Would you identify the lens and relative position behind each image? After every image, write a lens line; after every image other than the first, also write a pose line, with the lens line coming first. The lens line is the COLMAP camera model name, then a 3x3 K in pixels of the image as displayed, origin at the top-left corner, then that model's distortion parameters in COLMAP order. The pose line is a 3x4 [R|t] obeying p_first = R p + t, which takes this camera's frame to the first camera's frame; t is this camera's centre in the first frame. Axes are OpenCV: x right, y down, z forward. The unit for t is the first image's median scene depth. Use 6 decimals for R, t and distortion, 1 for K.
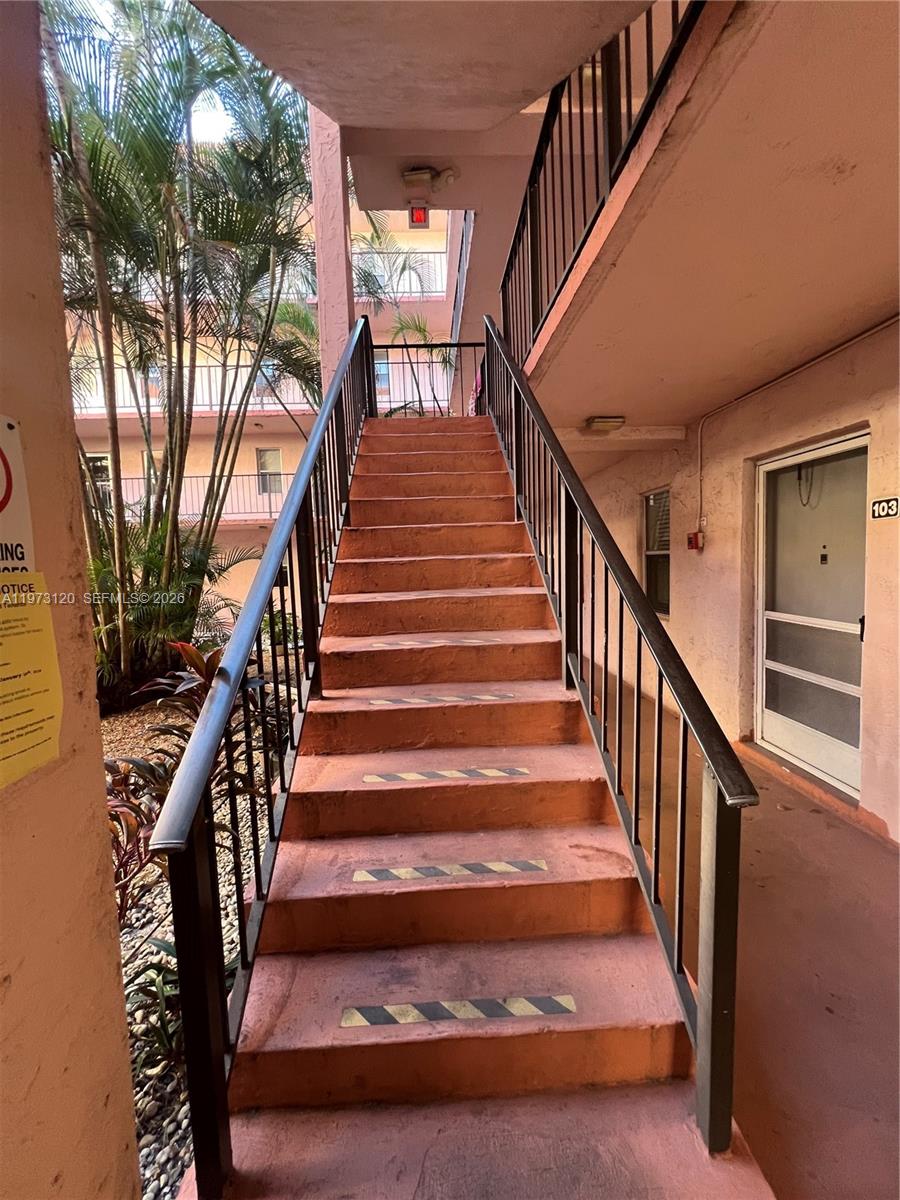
lens RADIAL K [[478.1, 0, 451.5], [0, 478.1, 598.2], [0, 0, 1]] dist [-0.001695, -0.000049]
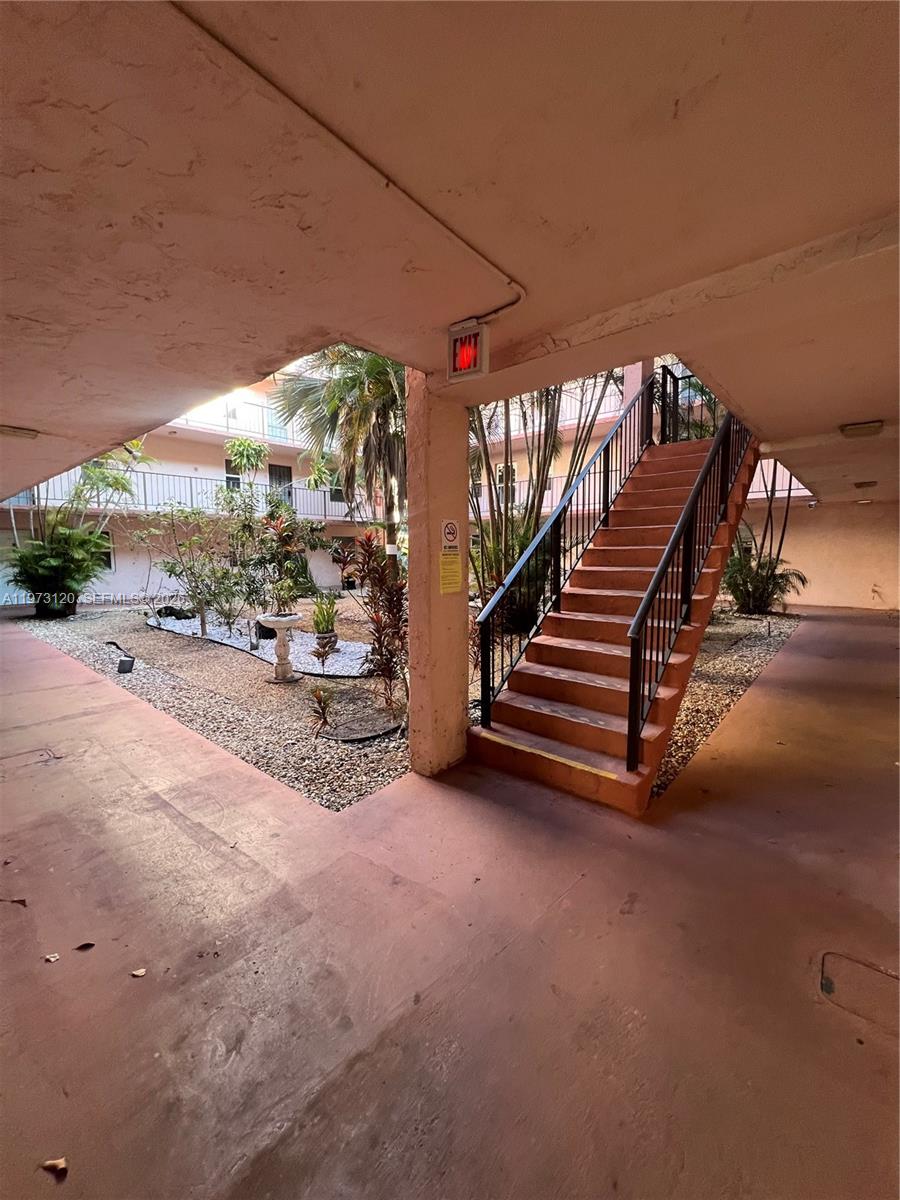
lens RADIAL K [[478.1, 0, 451.5], [0, 478.1, 598.2], [0, 0, 1]] dist [-0.001695, -0.000049]
pose [[0.726495, 0.102133, -0.679540, 0.896943], [-0.074768, 0.994771, 0.069578, 0.037054], [0.683092, 0.000260, 0.730332, -0.964266]]
